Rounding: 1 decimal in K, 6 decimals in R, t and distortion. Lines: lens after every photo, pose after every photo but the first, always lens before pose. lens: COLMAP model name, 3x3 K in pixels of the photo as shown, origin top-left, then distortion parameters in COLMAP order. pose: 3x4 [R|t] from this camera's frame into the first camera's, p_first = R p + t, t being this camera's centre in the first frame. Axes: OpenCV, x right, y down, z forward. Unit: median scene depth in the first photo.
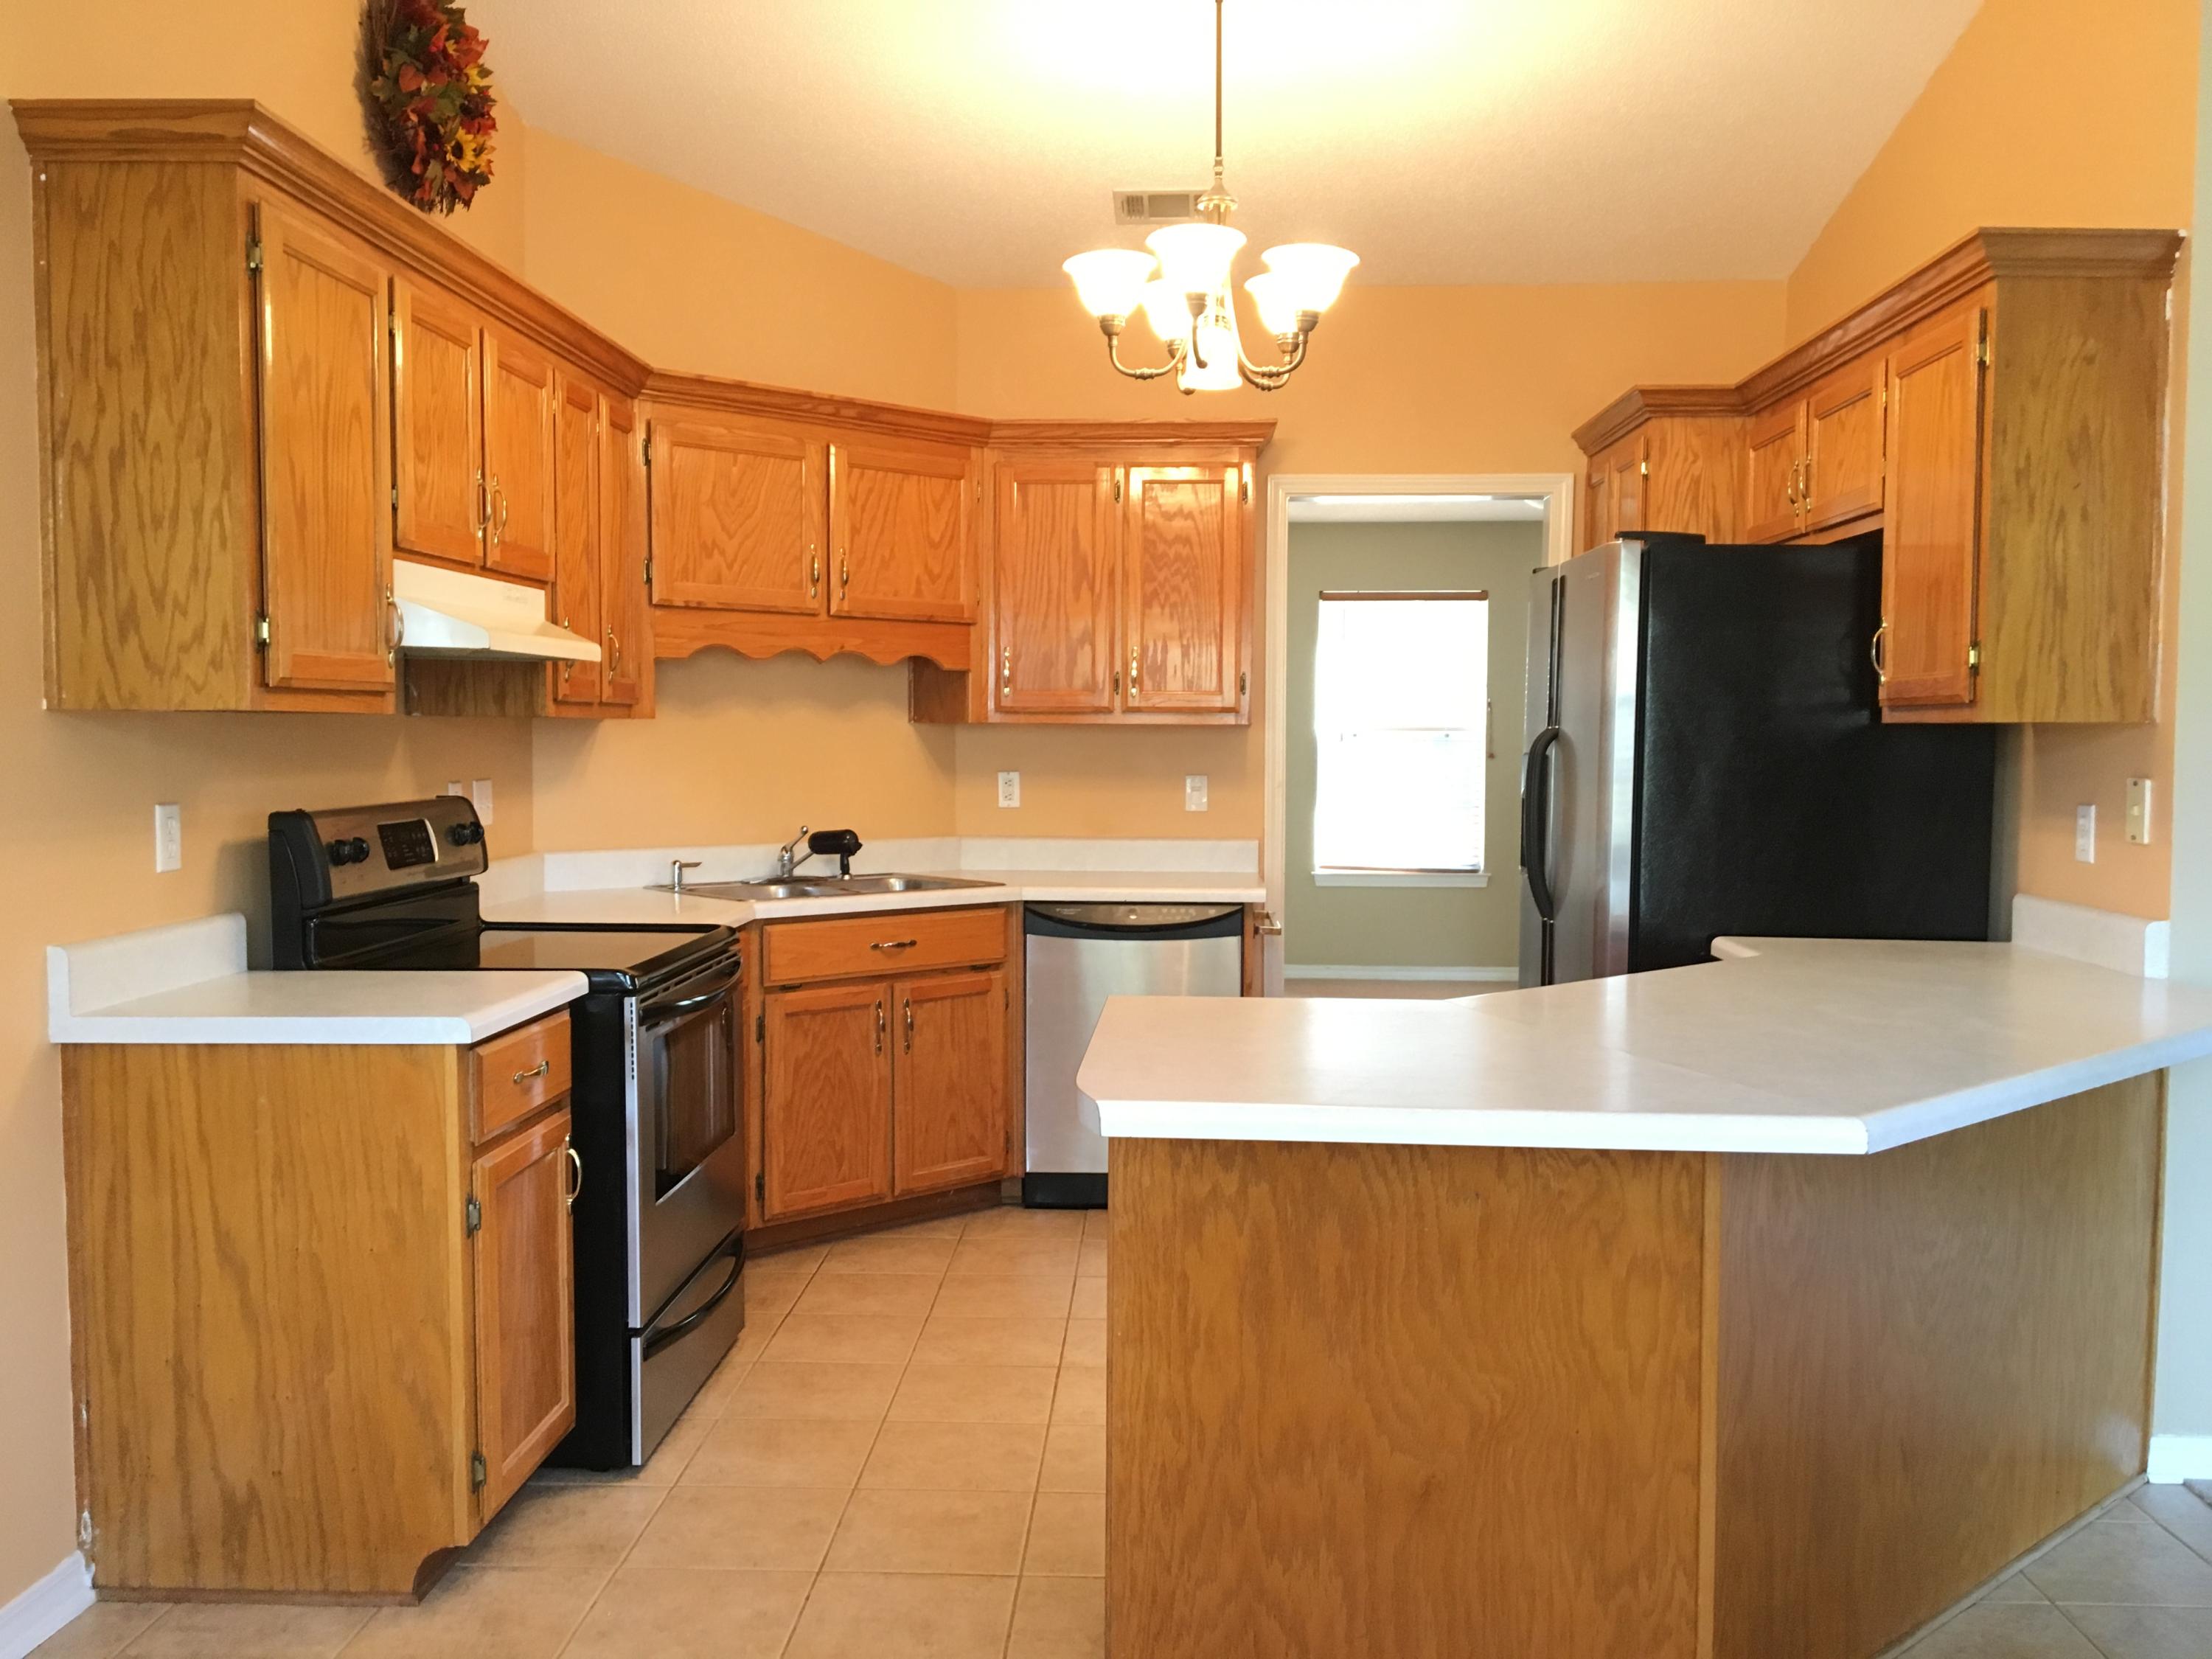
lens RADIAL K [[1856.1, 0, 1101.0], [0, 1856.1, 837.8], [0, 0, 1]] dist [0.089143, -0.129093]
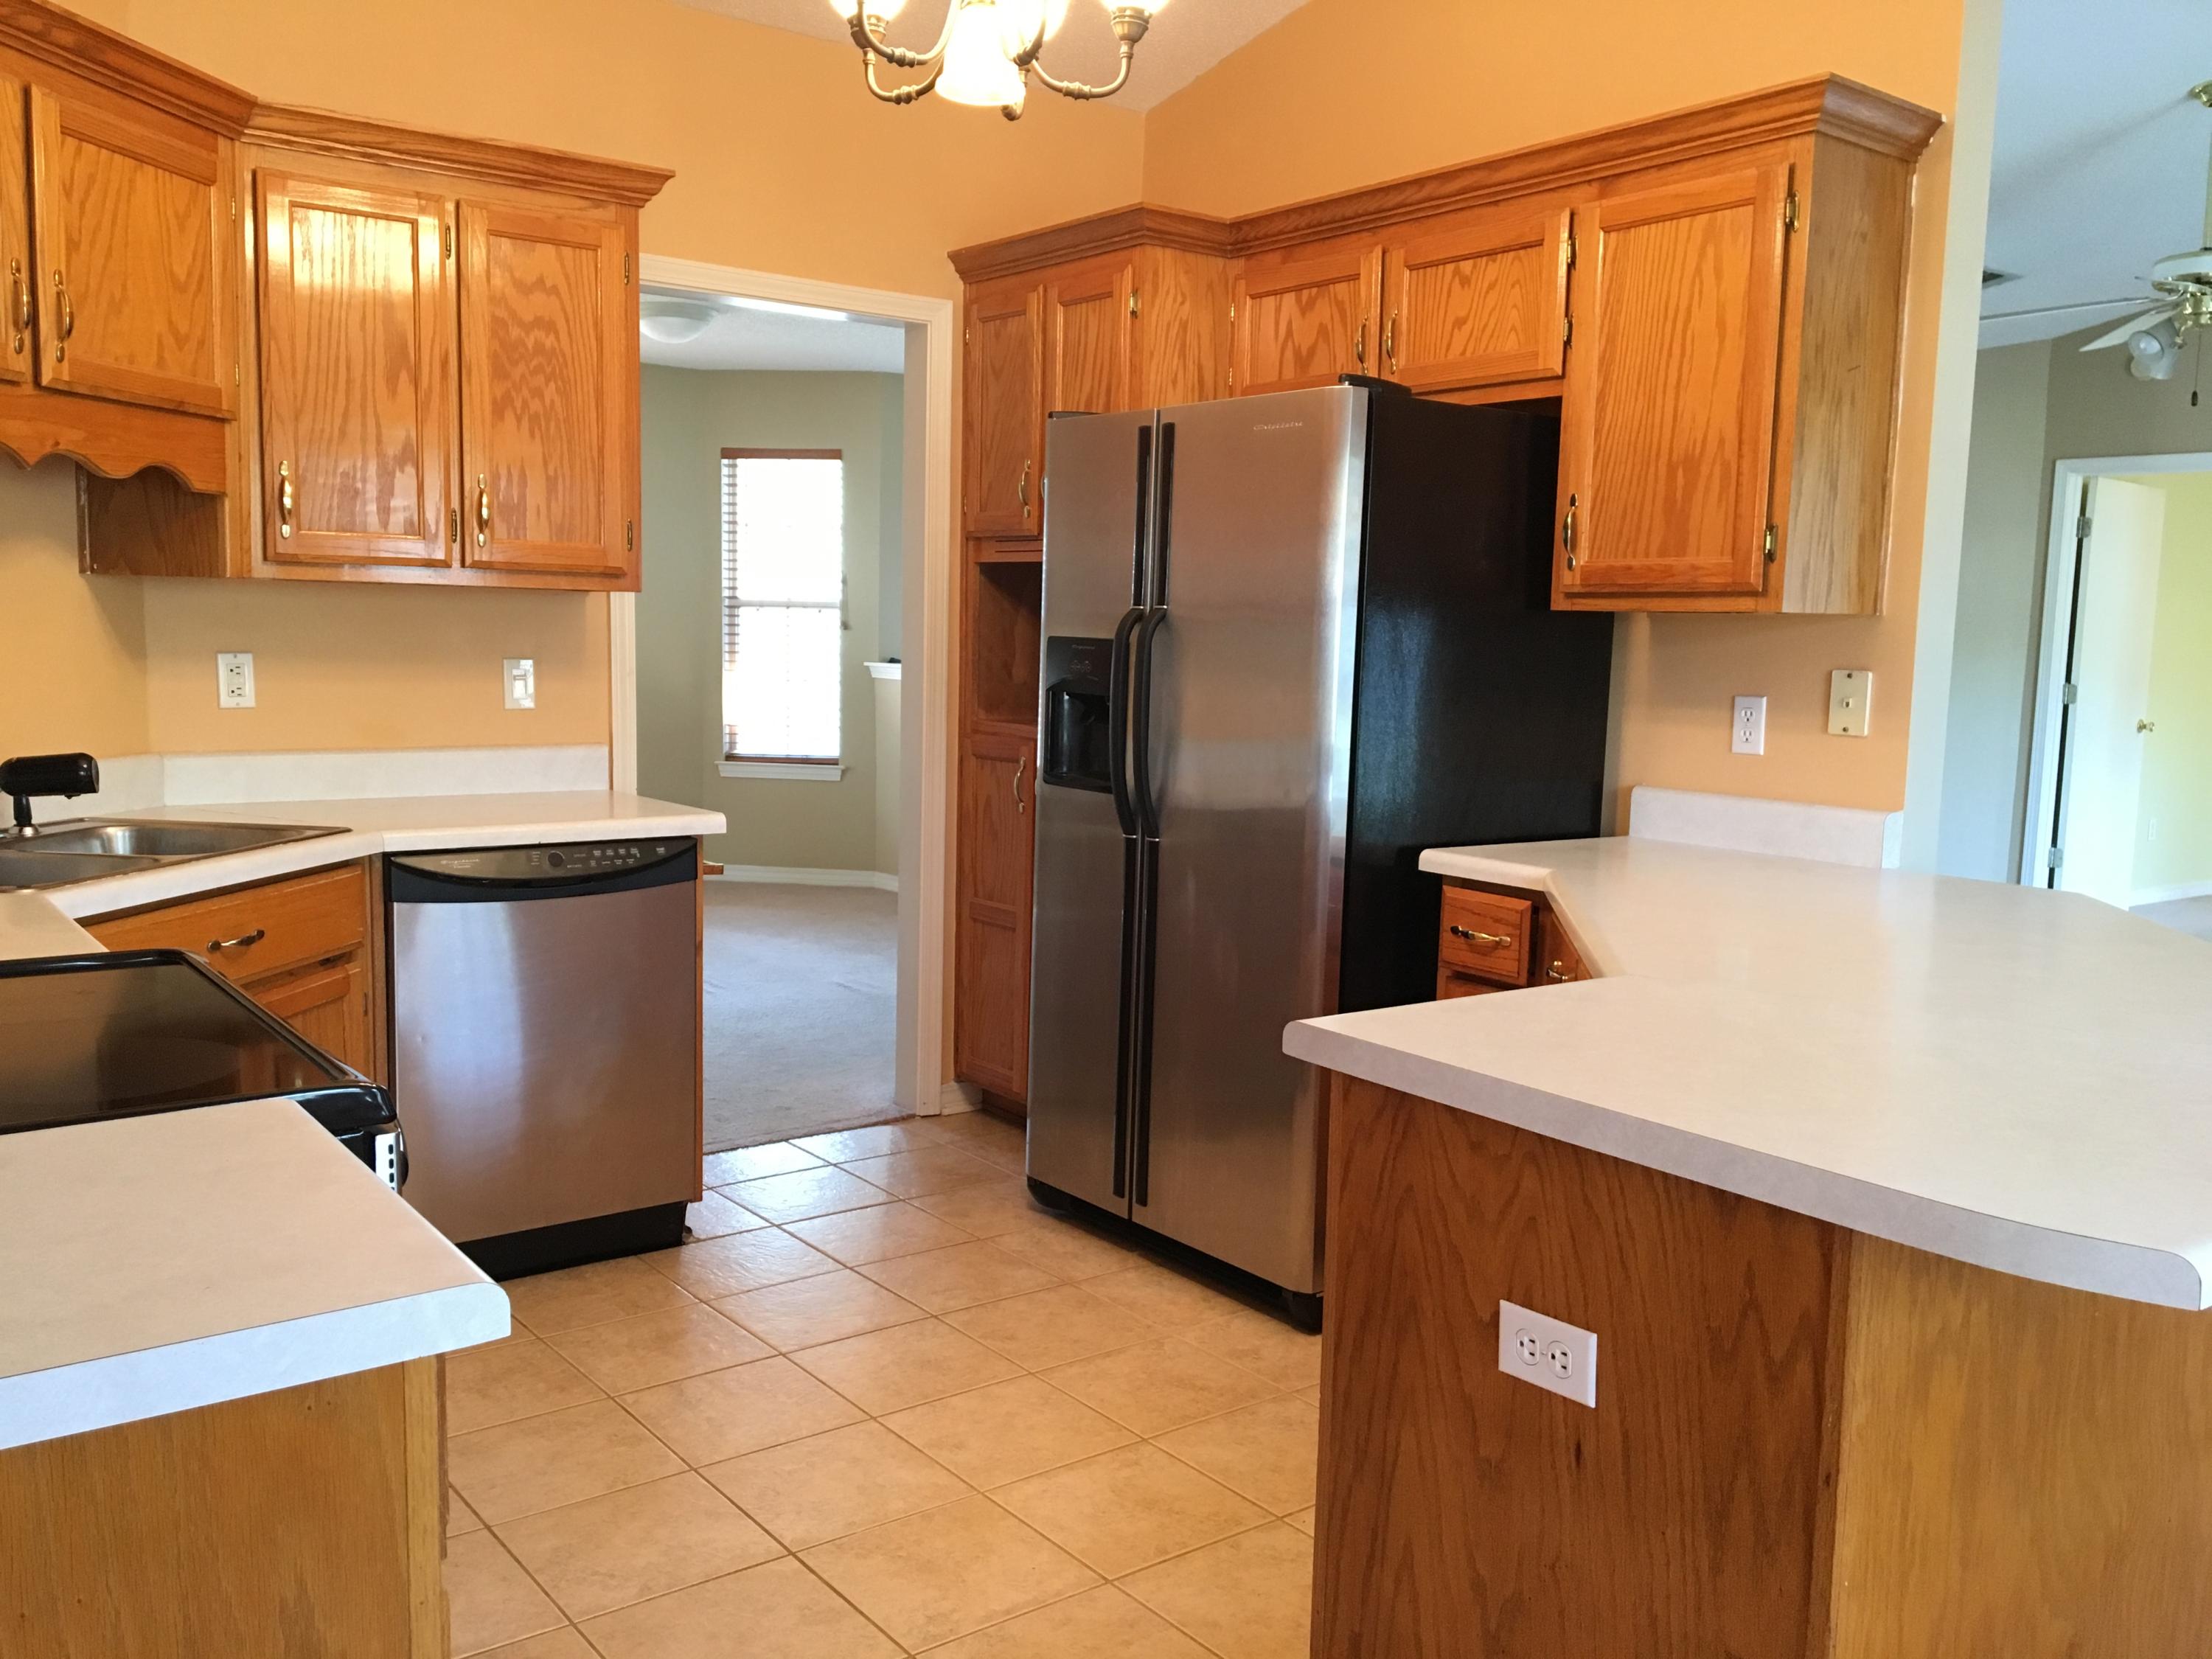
lens RADIAL K [[1856.1, 0, 1105.1], [0, 1856.1, 834.6], [0, 0, 1]] dist [0.089143, -0.129093]
pose [[0.767955, -0.061285, 0.637565, -0.409857], [0.017937, 0.997079, 0.074238, -0.026380], [-0.640252, -0.045576, 0.766812, 0.493273]]
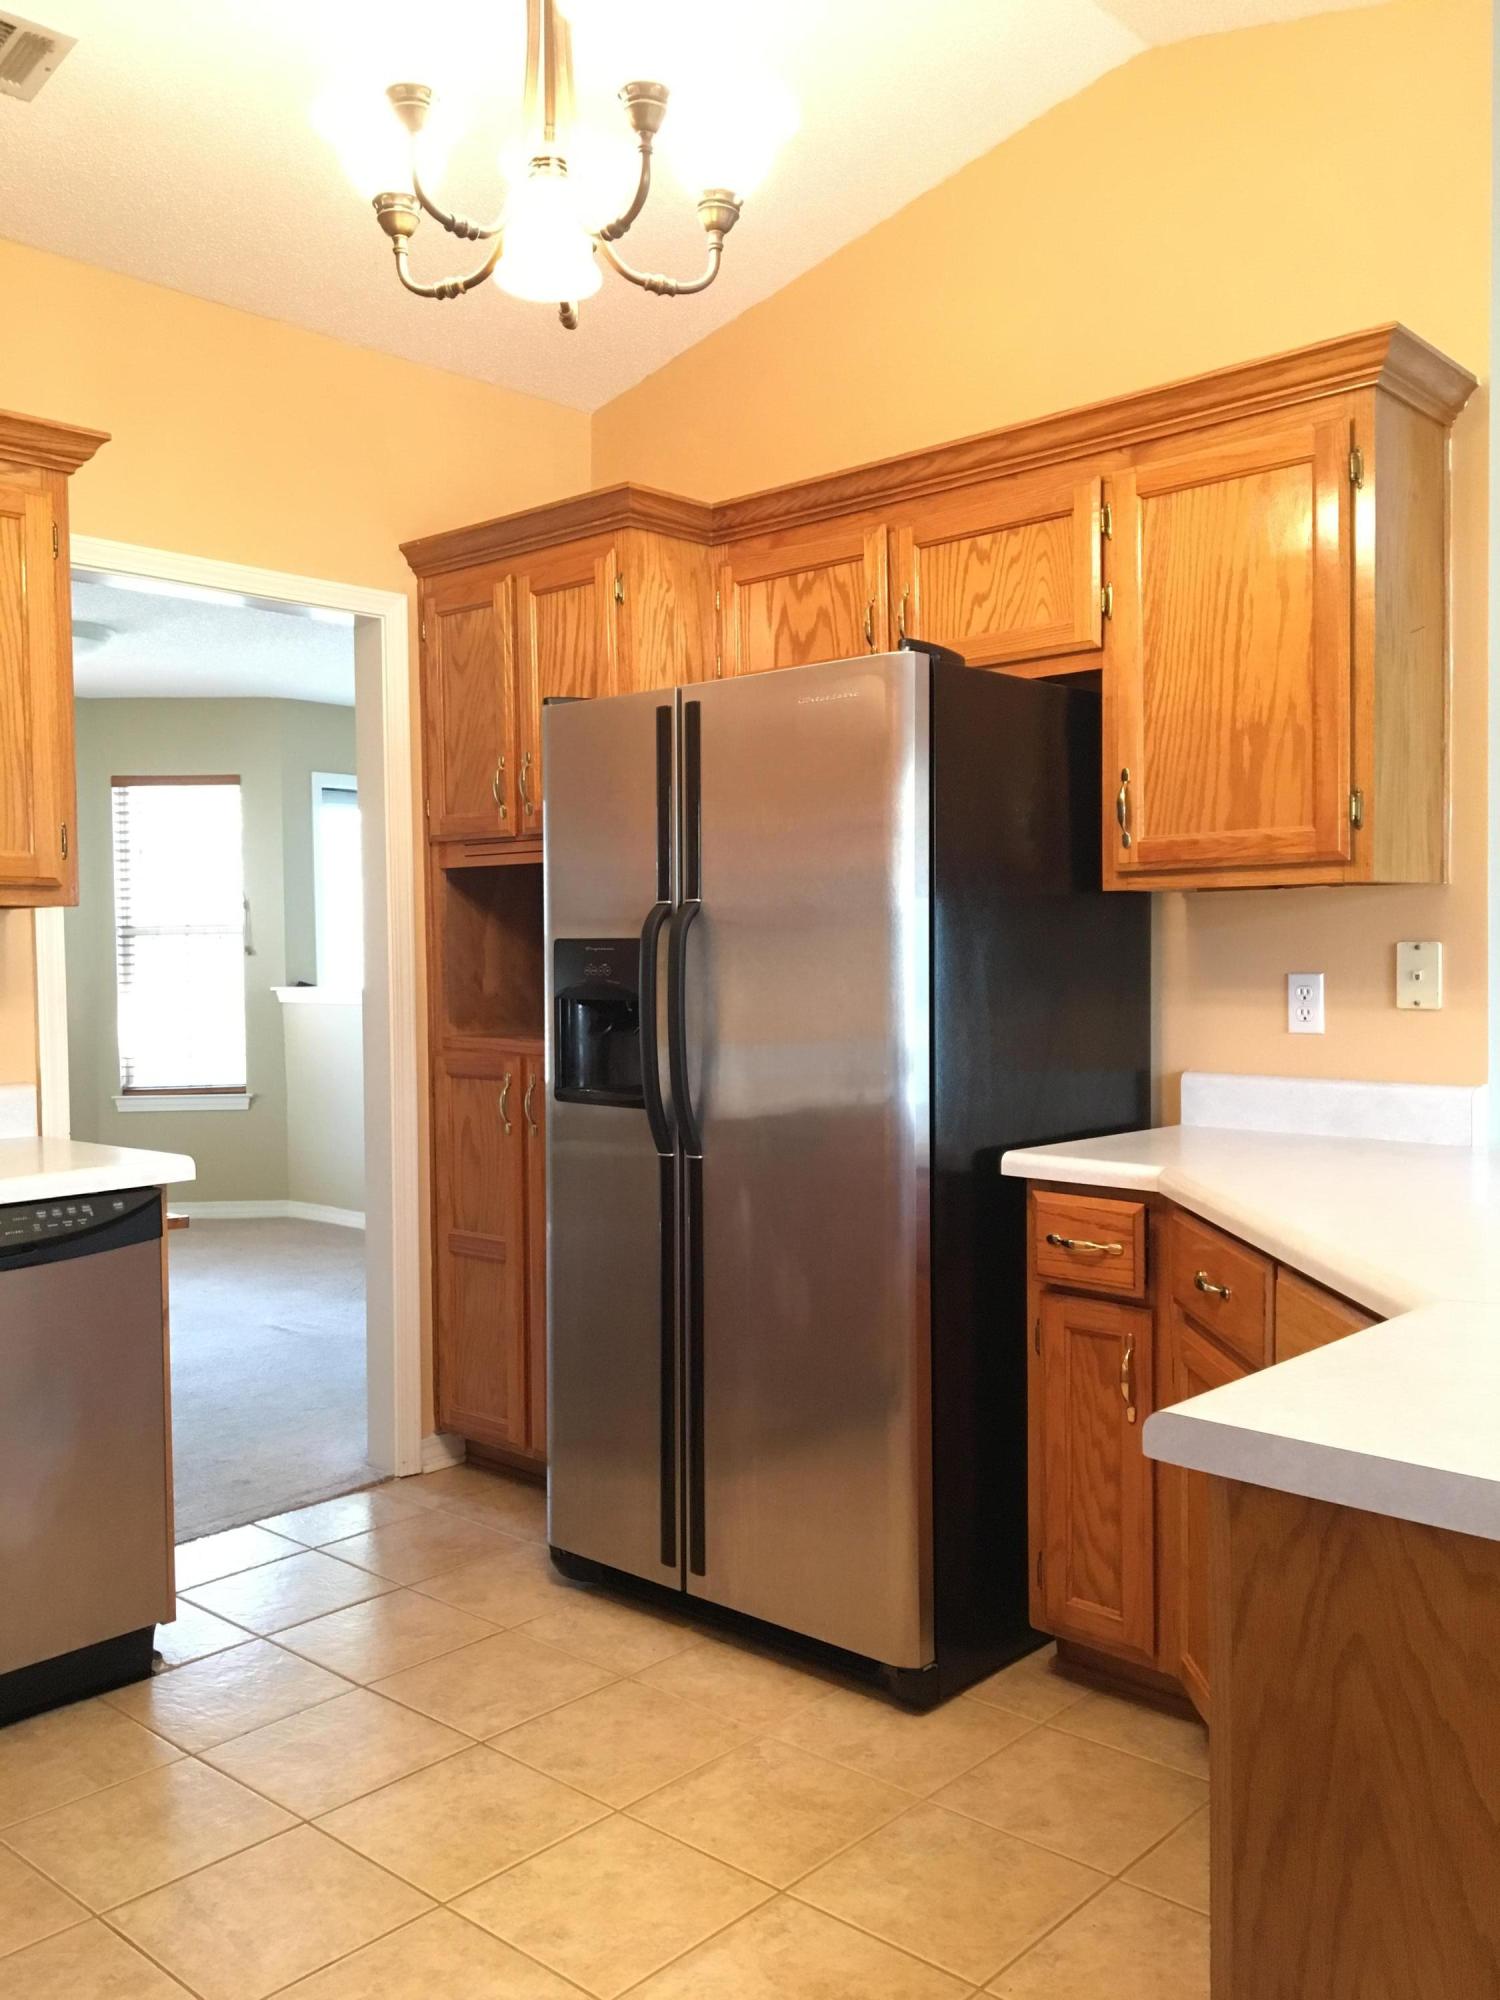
lens RADIAL K [[1678.2, 0, 749.2], [0, 1678.2, 1002.3], [0, 0, 1]] dist [0.089143, -0.129093]
pose [[0.642720, -0.040655, 0.765021, -0.350093], [0.060694, 0.998154, 0.002054, -0.023856], [-0.763693, 0.045112, 0.644002, 0.717115]]
